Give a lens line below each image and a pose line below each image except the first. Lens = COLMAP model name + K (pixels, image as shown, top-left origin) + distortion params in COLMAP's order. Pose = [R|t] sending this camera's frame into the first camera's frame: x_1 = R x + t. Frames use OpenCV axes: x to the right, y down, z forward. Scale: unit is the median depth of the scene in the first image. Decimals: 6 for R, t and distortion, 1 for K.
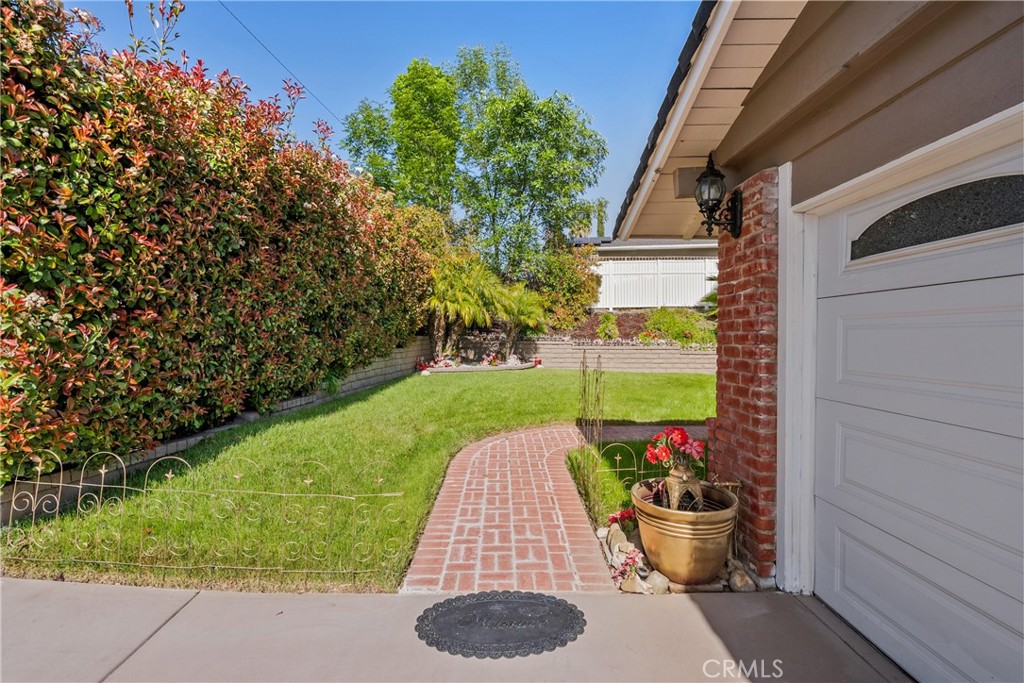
lens RADIAL K [[459.7, 0, 512.0], [0, 459.7, 341.5], [0, 0, 1]] dist [-0.003033, -0.000016]
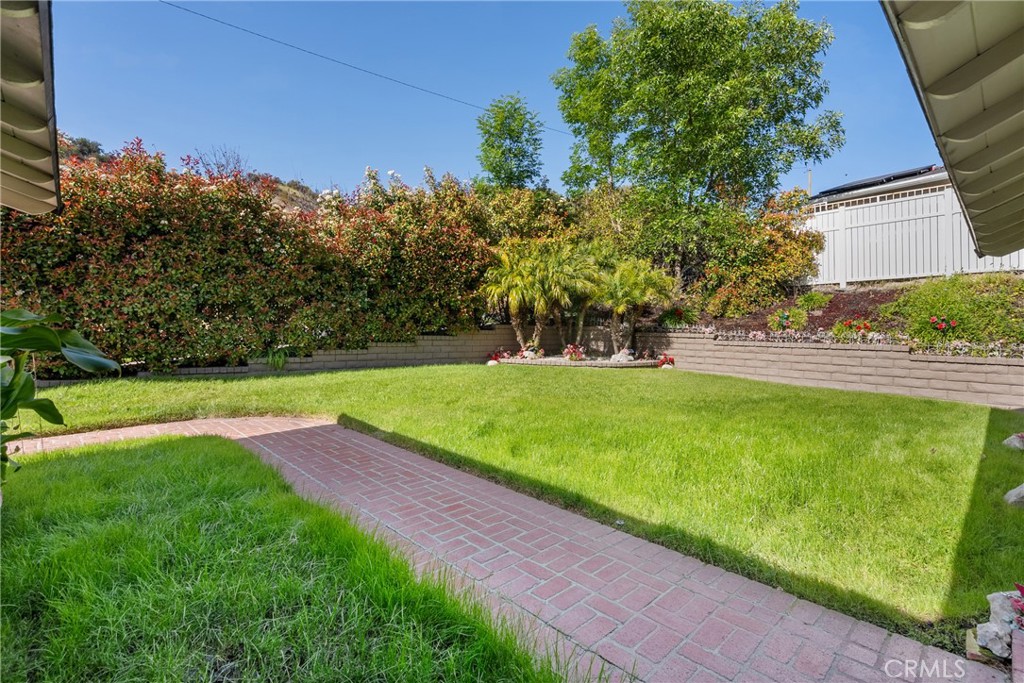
lens RADIAL K [[473.0, 0, 511.9], [0, 473.0, 328.2], [0, 0, 1]] dist [-0.000476, 0.000034]
pose [[0.692533, 0.007161, -0.721351, 0.438312], [-0.015583, 0.999866, -0.005035, -0.000477], [0.721218, 0.014728, 0.692551, 0.274173]]
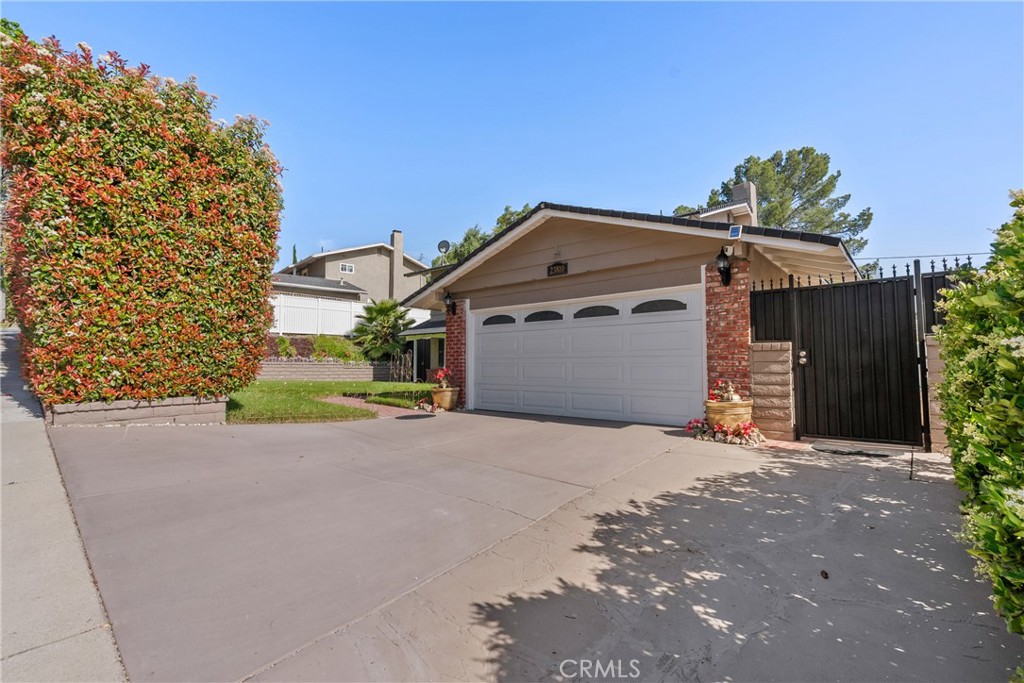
lens RADIAL K [[459.7, 0, 512.0], [0, 459.7, 341.5], [0, 0, 1]] dist [-0.003033, -0.000016]
pose [[0.652236, 0.041802, 0.756863, -0.369785], [0.008713, 0.997999, -0.062628, 0.038657], [-0.757966, 0.047443, 0.650567, -0.317653]]
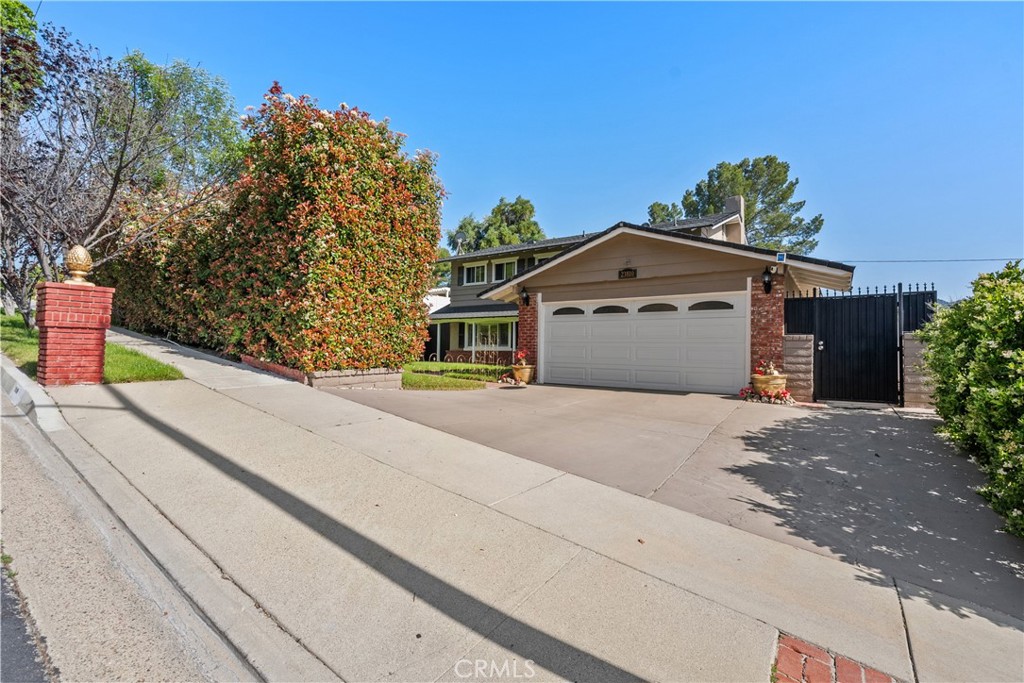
lens RADIAL K [[459.7, 0, 512.0], [0, 459.7, 341.5], [0, 0, 1]] dist [-0.003033, -0.000016]
pose [[0.573295, 0.024594, 0.818980, -0.607846], [-0.005704, 0.999645, -0.026026, 0.041922], [-0.819329, 0.010249, 0.573232, -0.260782]]
